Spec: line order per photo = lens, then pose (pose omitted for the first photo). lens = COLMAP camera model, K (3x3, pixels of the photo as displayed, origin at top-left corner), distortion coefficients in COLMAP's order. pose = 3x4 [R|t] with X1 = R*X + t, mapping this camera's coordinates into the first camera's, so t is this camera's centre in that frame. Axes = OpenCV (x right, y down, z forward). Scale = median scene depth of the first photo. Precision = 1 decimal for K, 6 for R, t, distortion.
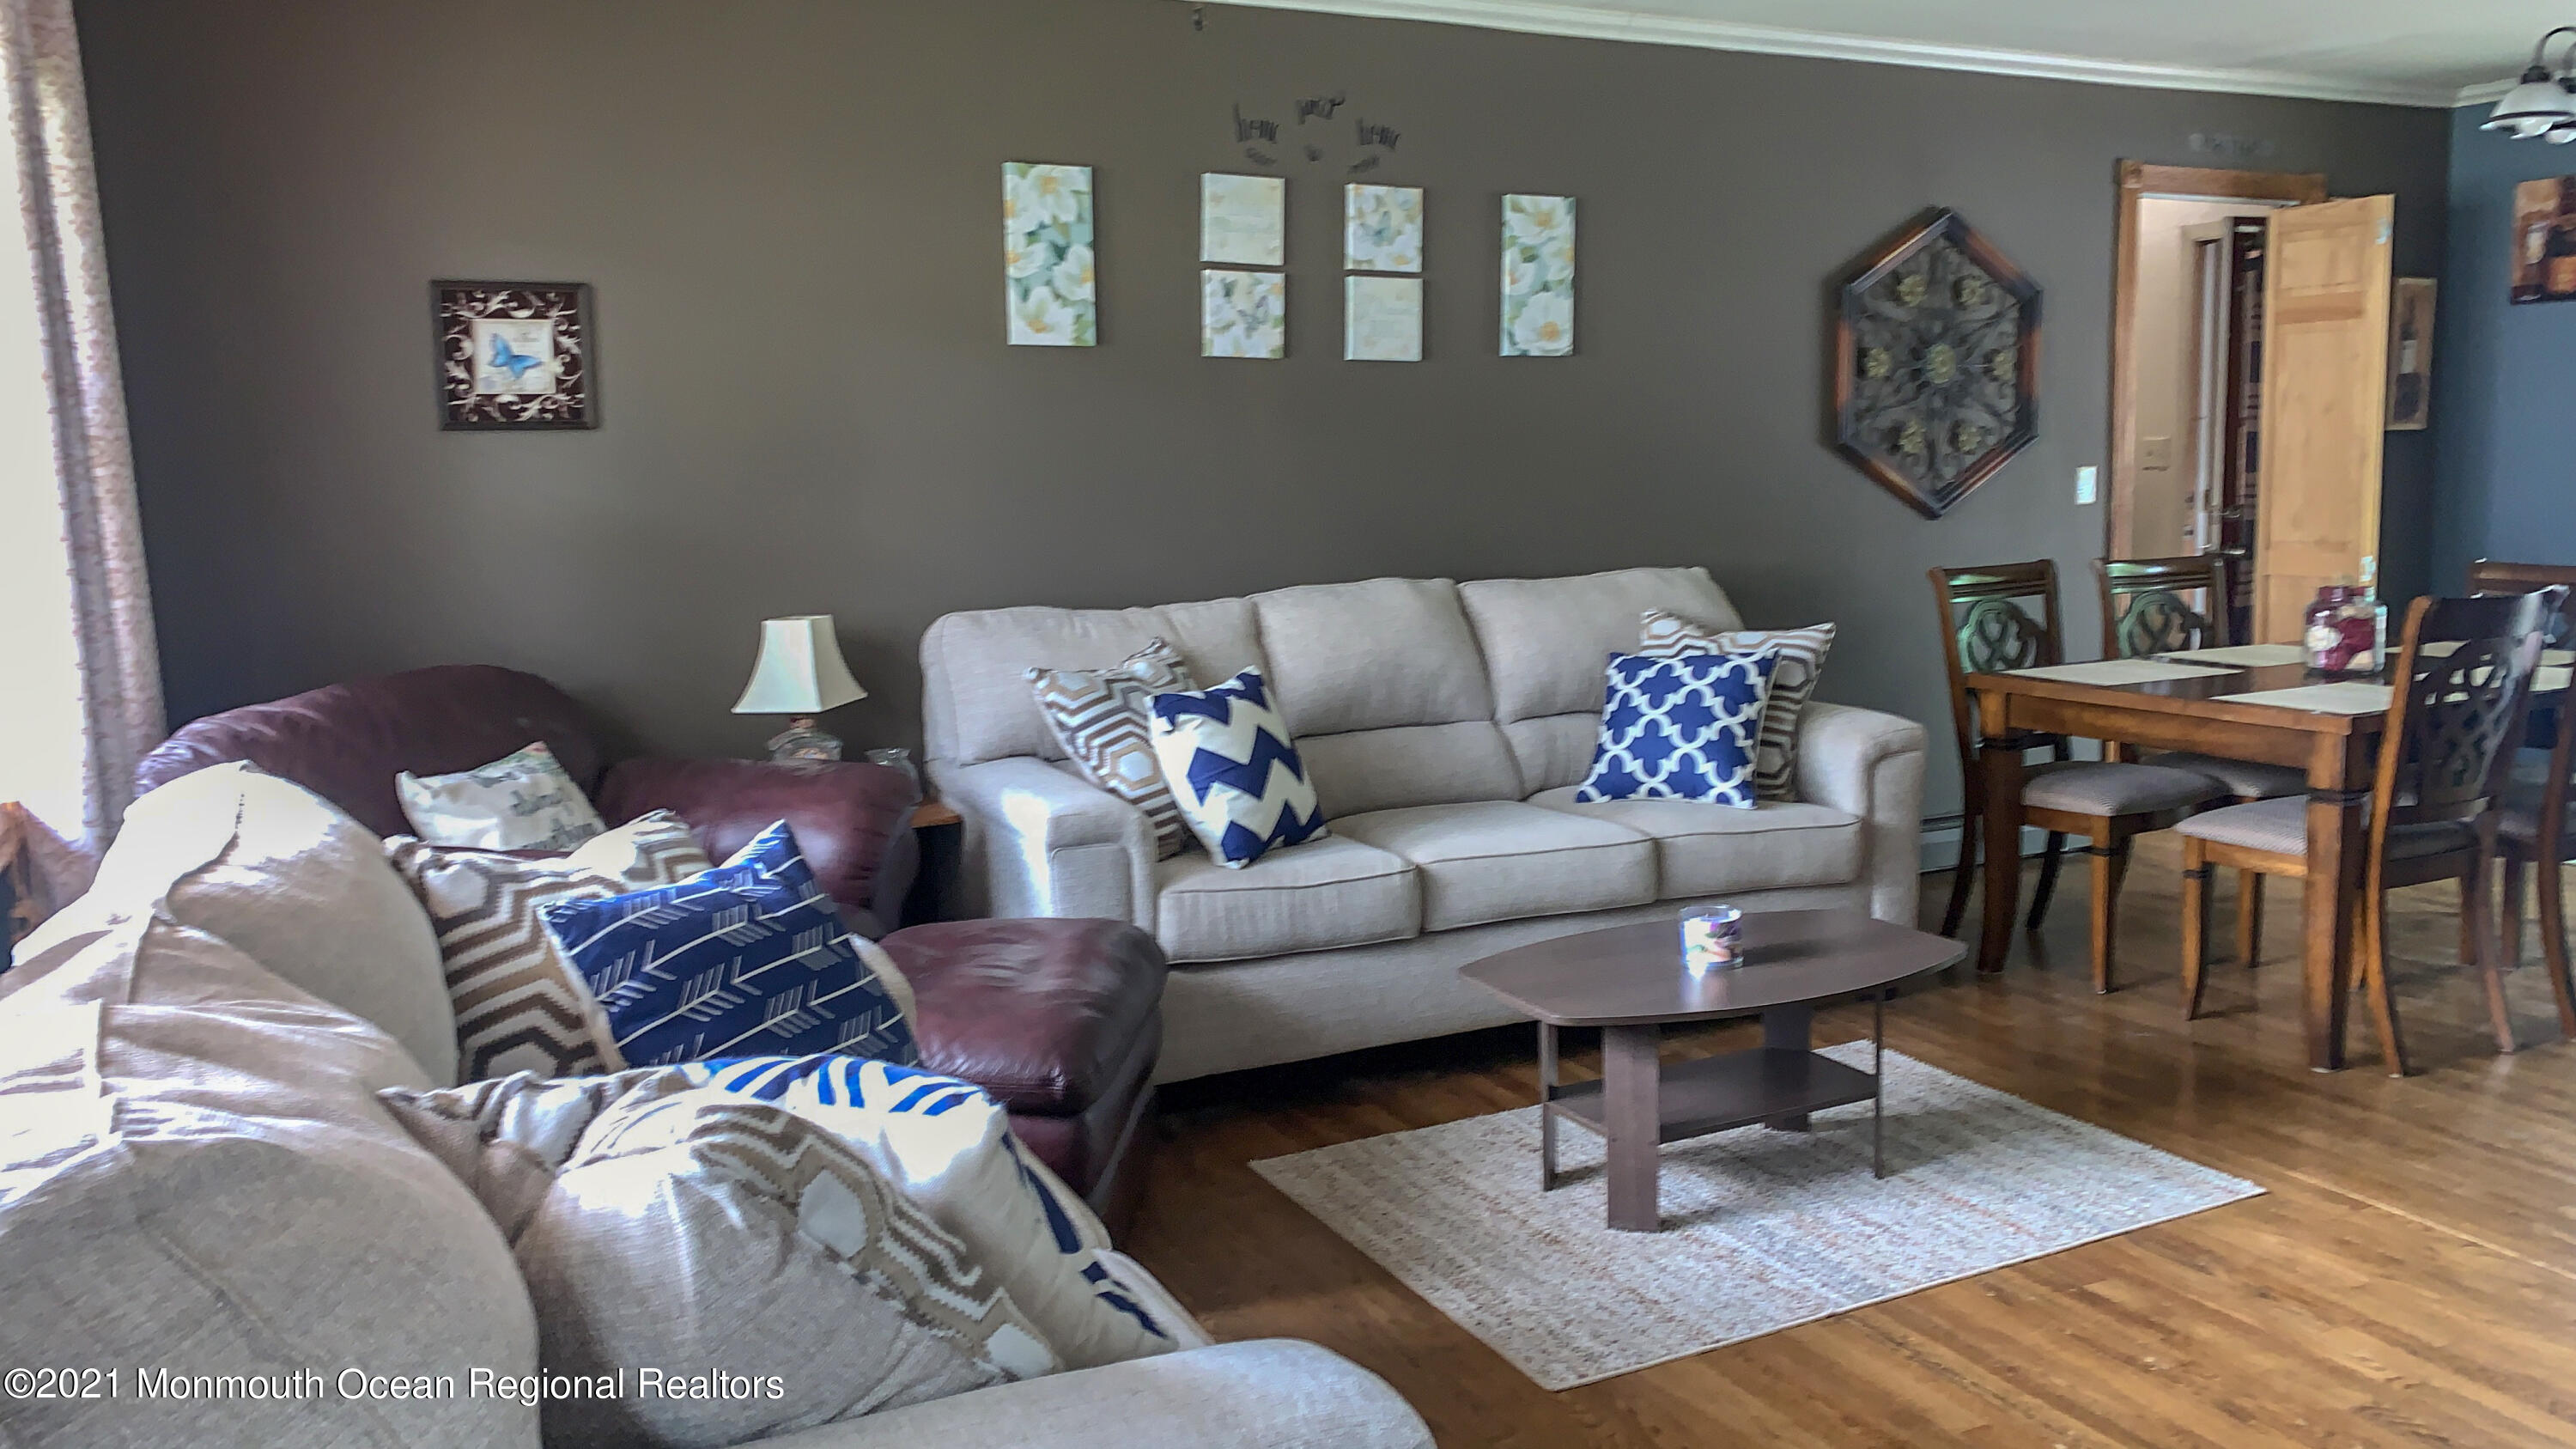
lens RADIAL K [[1963.8, 0, 1285.2], [0, 1963.8, 681.9], [0, 0, 1]] dist [0.102768, -0.175944]
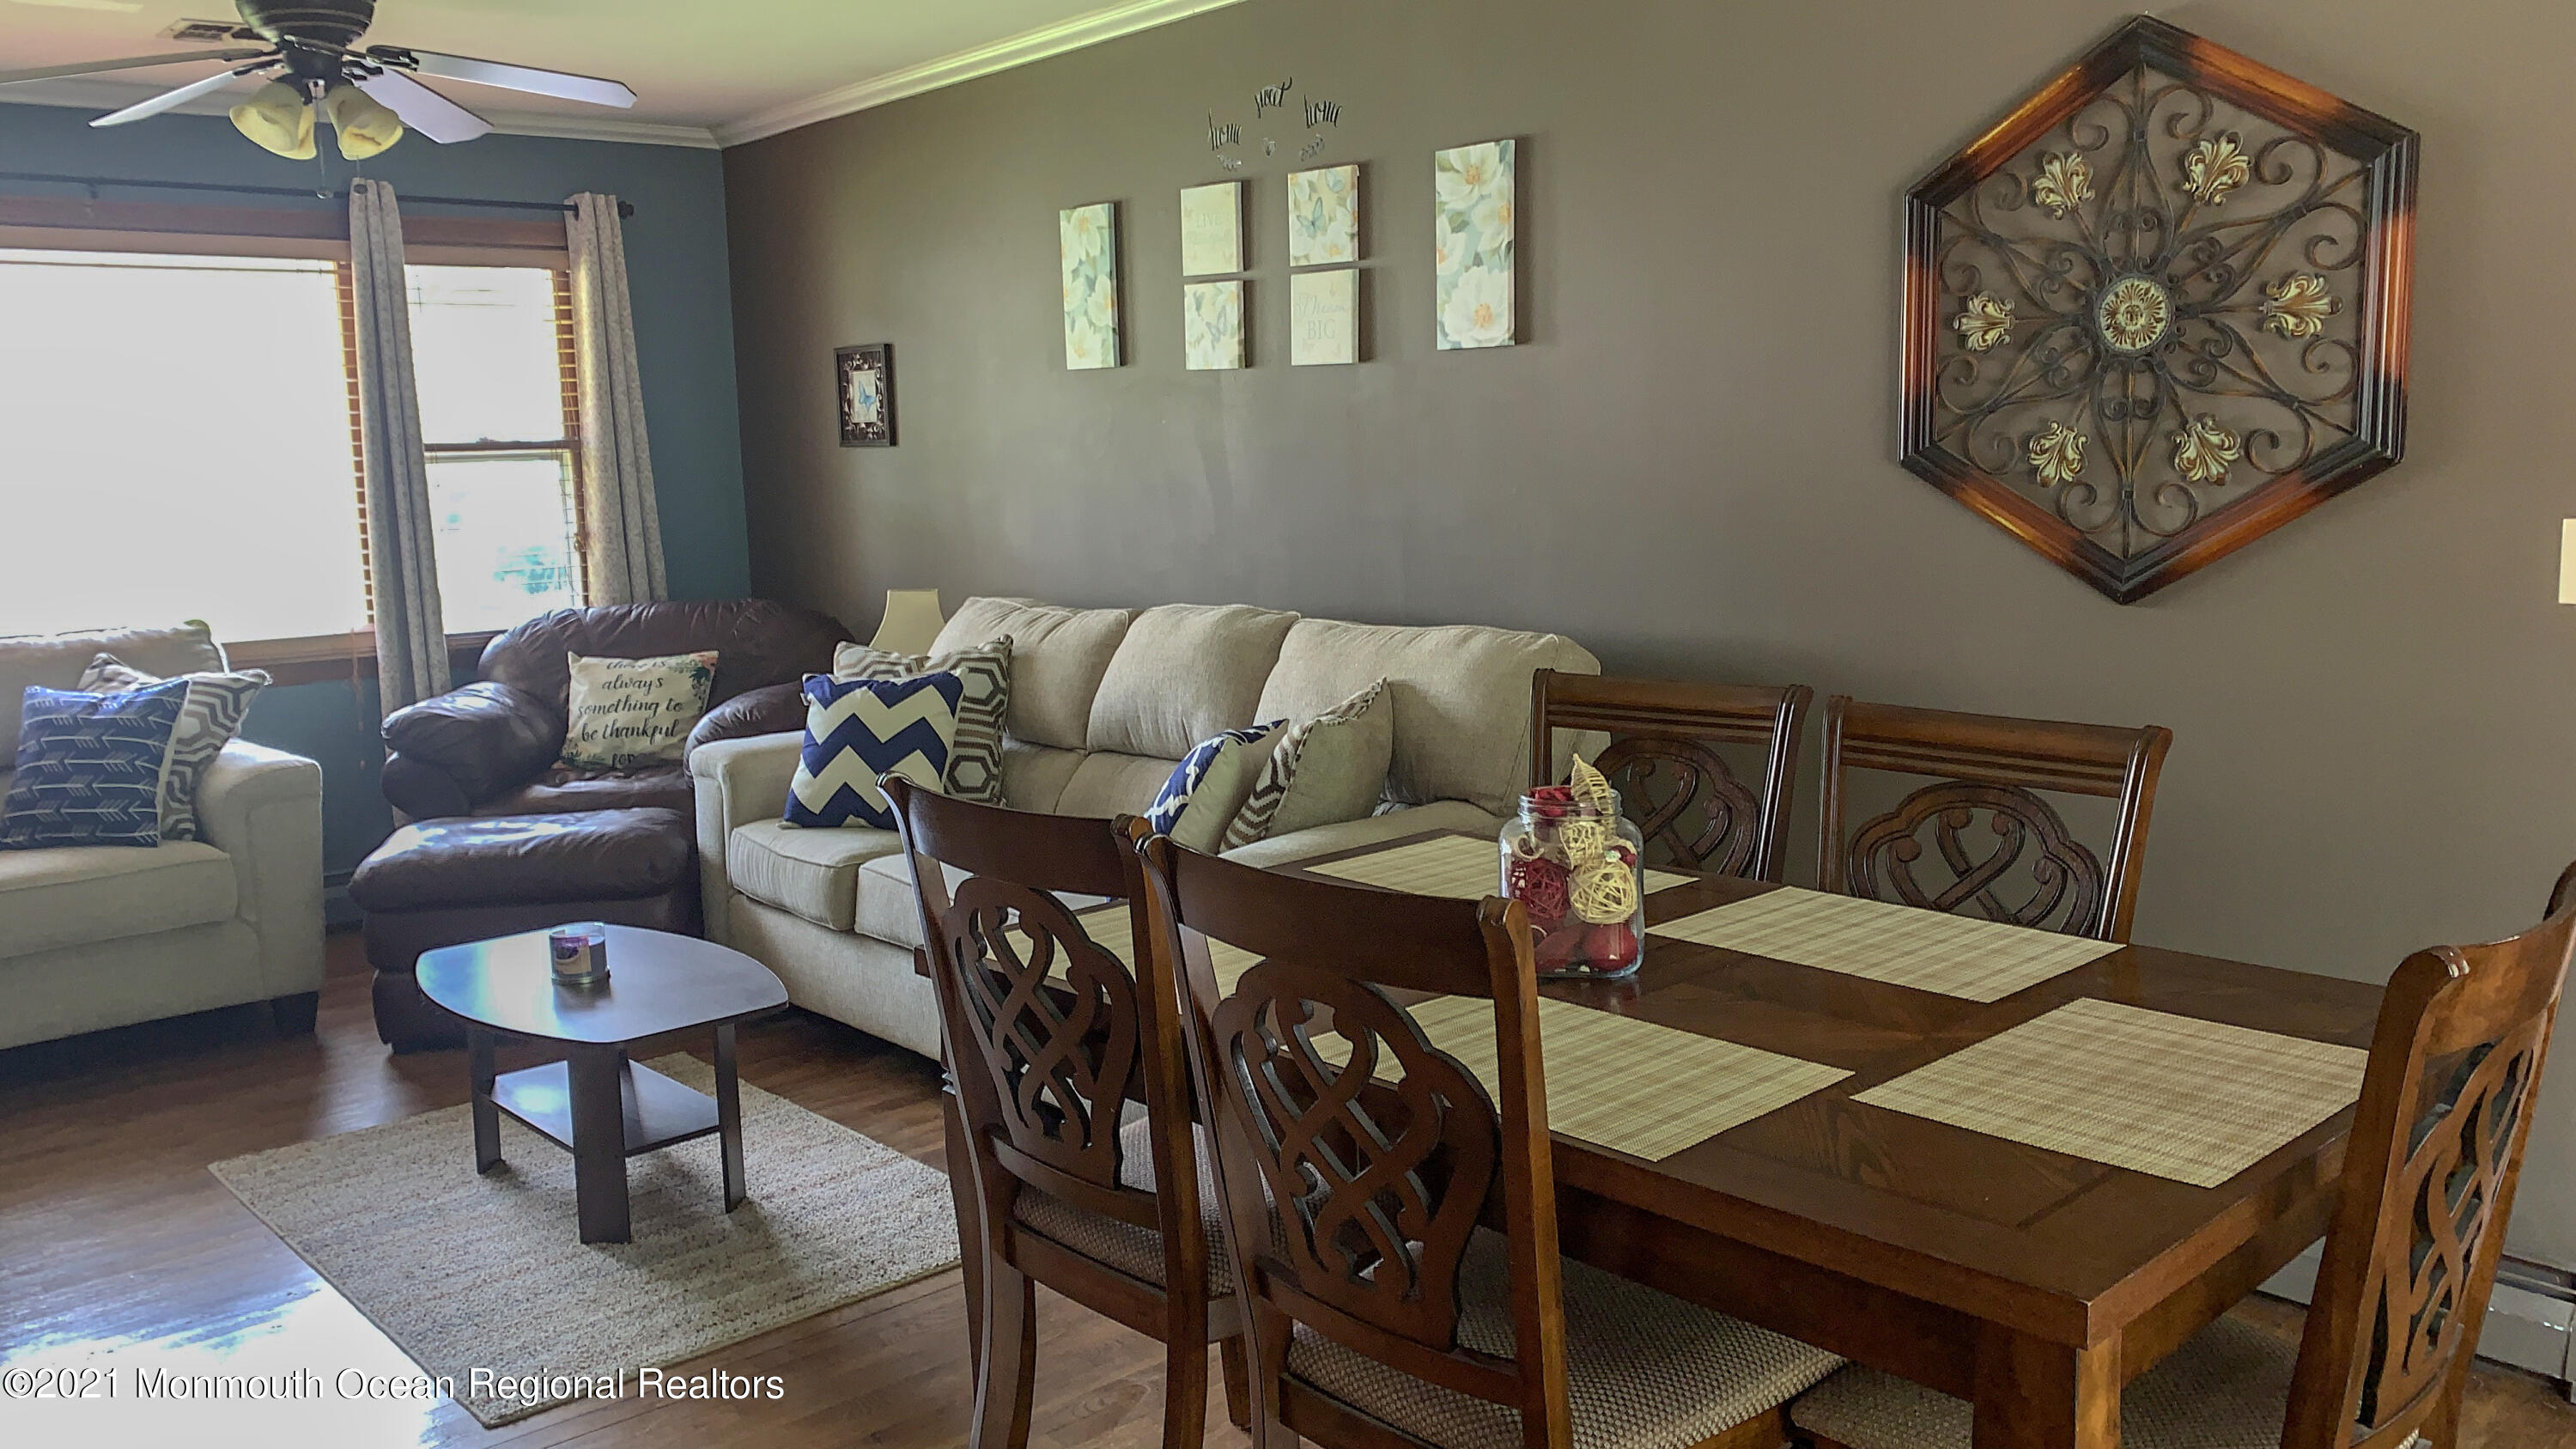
lens RADIAL K [[1963.8, 0, 1285.2], [0, 1963.8, 681.9], [0, 0, 1]] dist [0.102768, -0.175944]
pose [[0.269451, 0.126272, -0.954700, 0.995268], [-0.094266, 0.990064, 0.104344, -0.121647], [0.958389, 0.061880, 0.278677, 0.805092]]
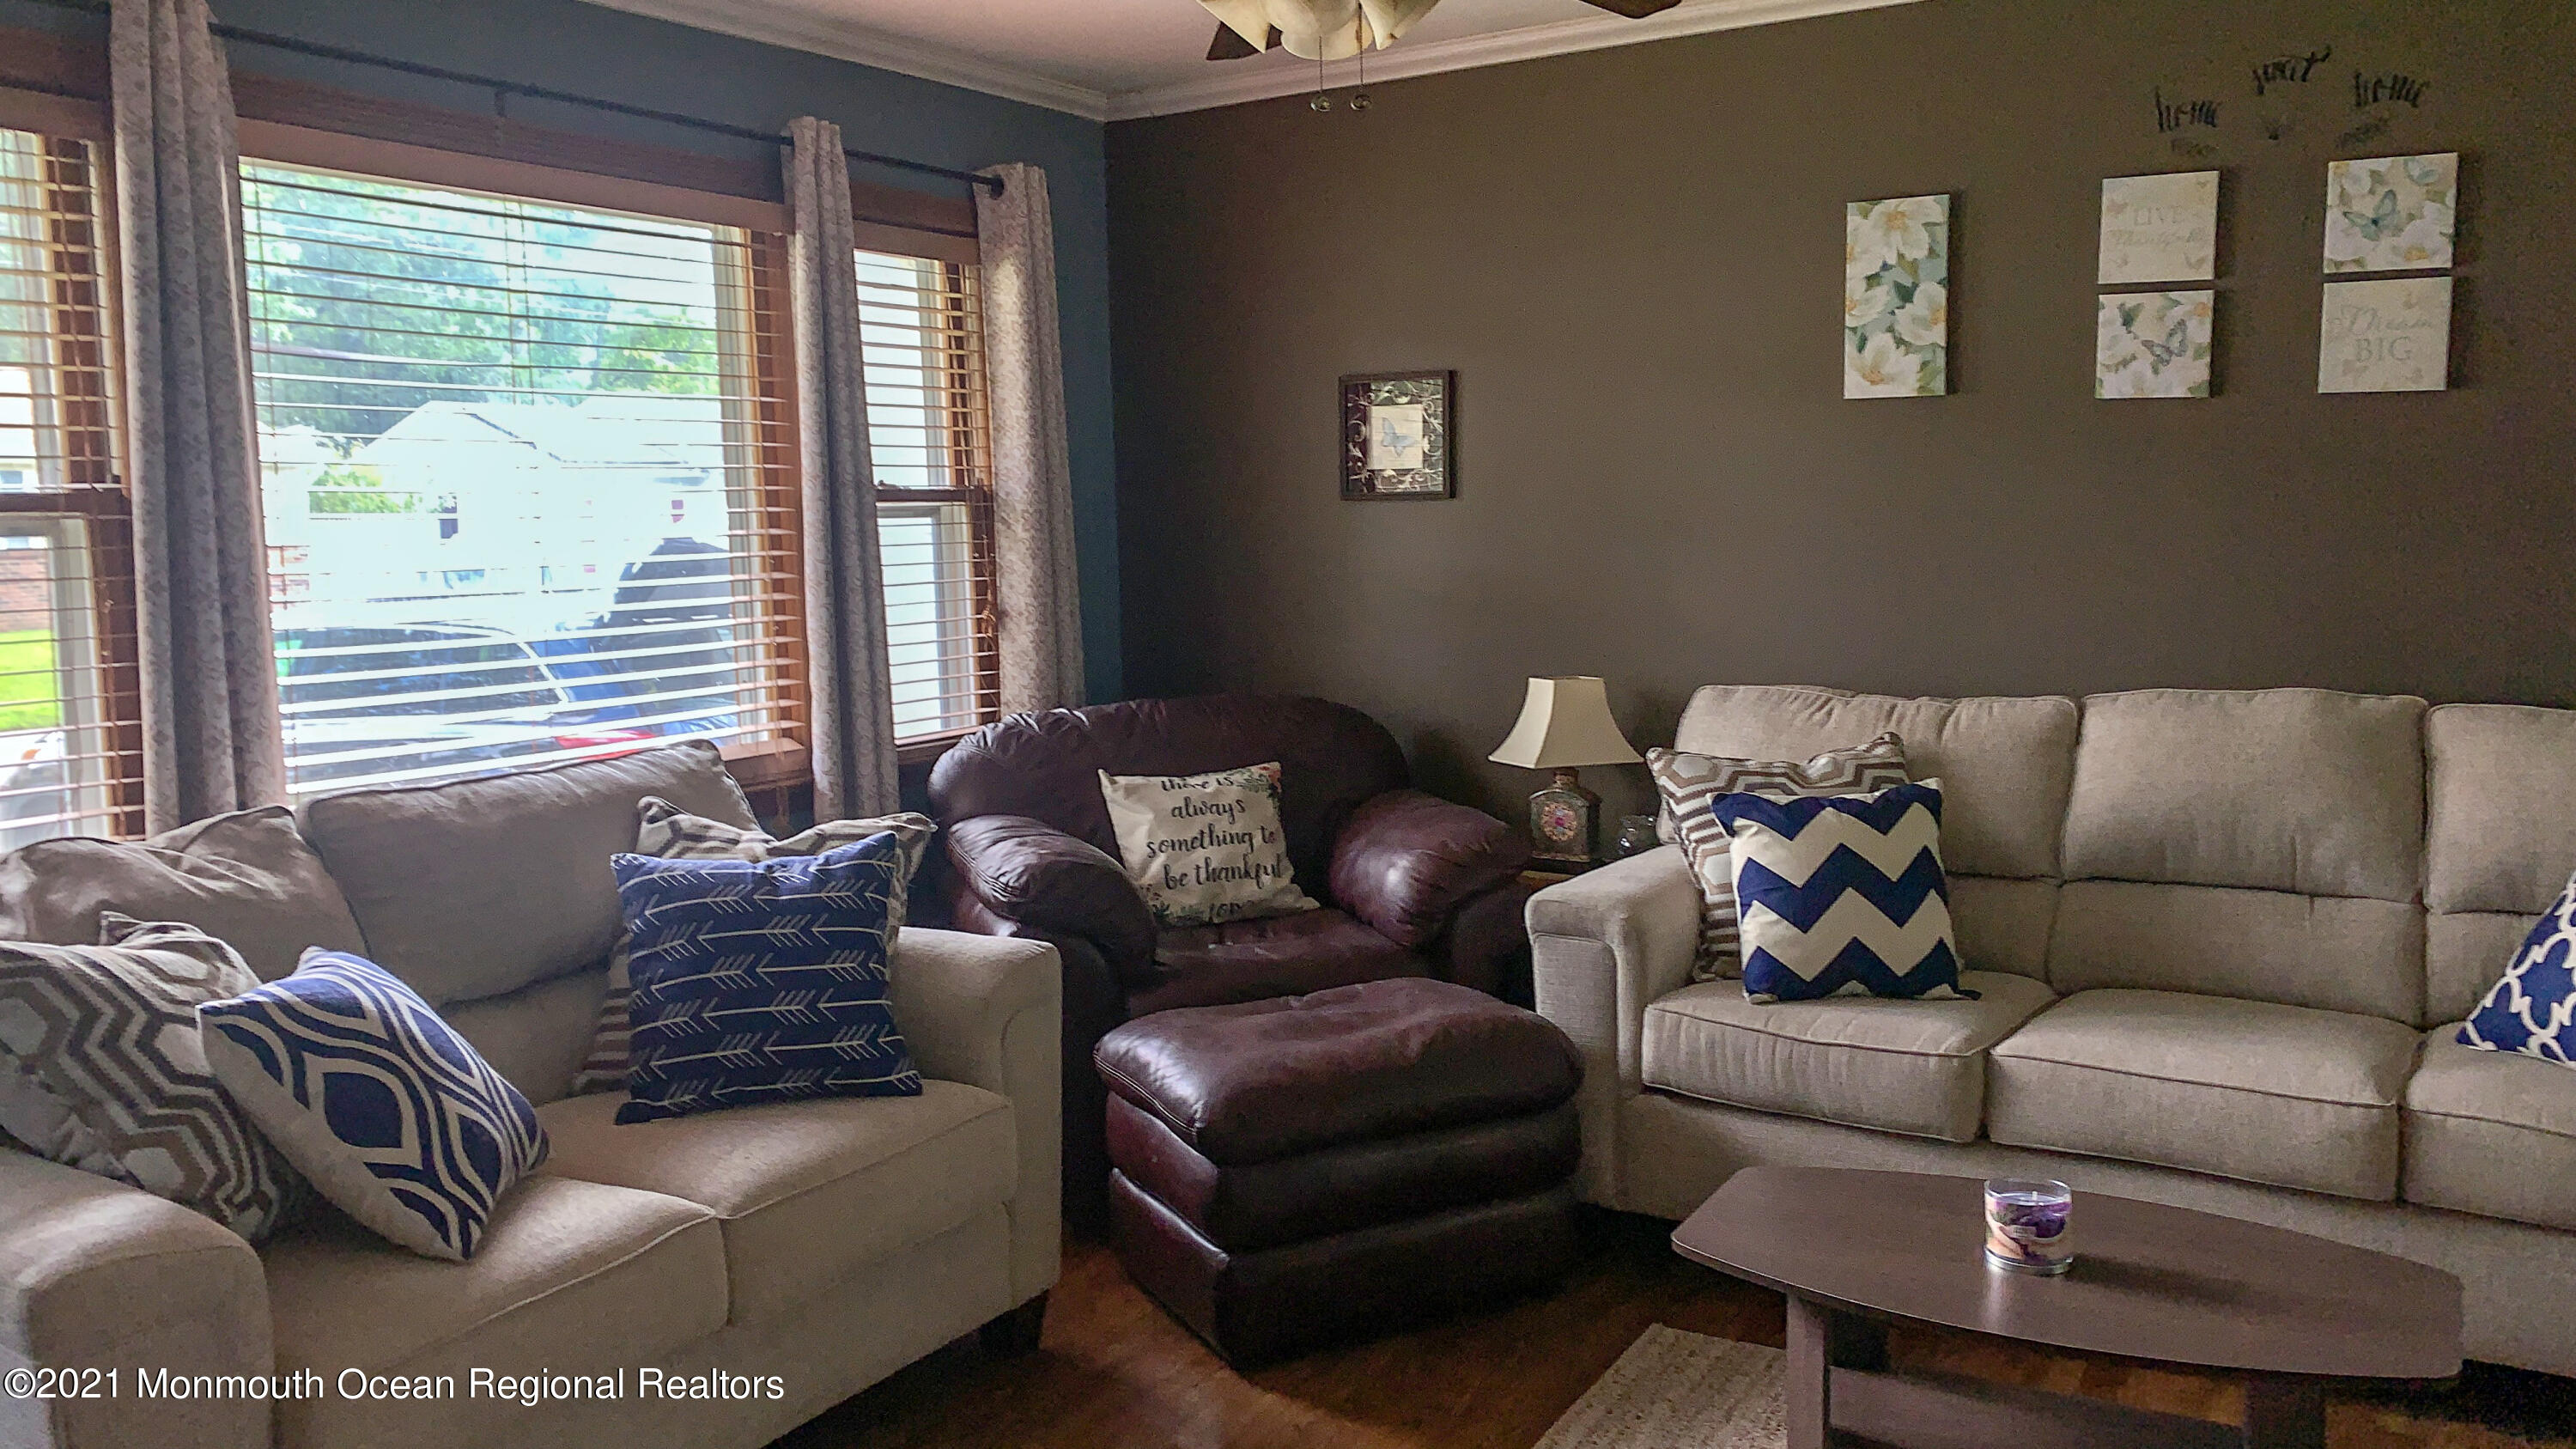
lens RADIAL K [[1963.8, 0, 1285.2], [0, 1963.8, 681.9], [0, 0, 1]] dist [0.102768, -0.175944]
pose [[0.541481, 0.080783, -0.836823, 0.494661], [-0.092939, 0.995024, 0.035917, -0.049367], [0.835560, 0.058325, 0.546294, 0.286222]]
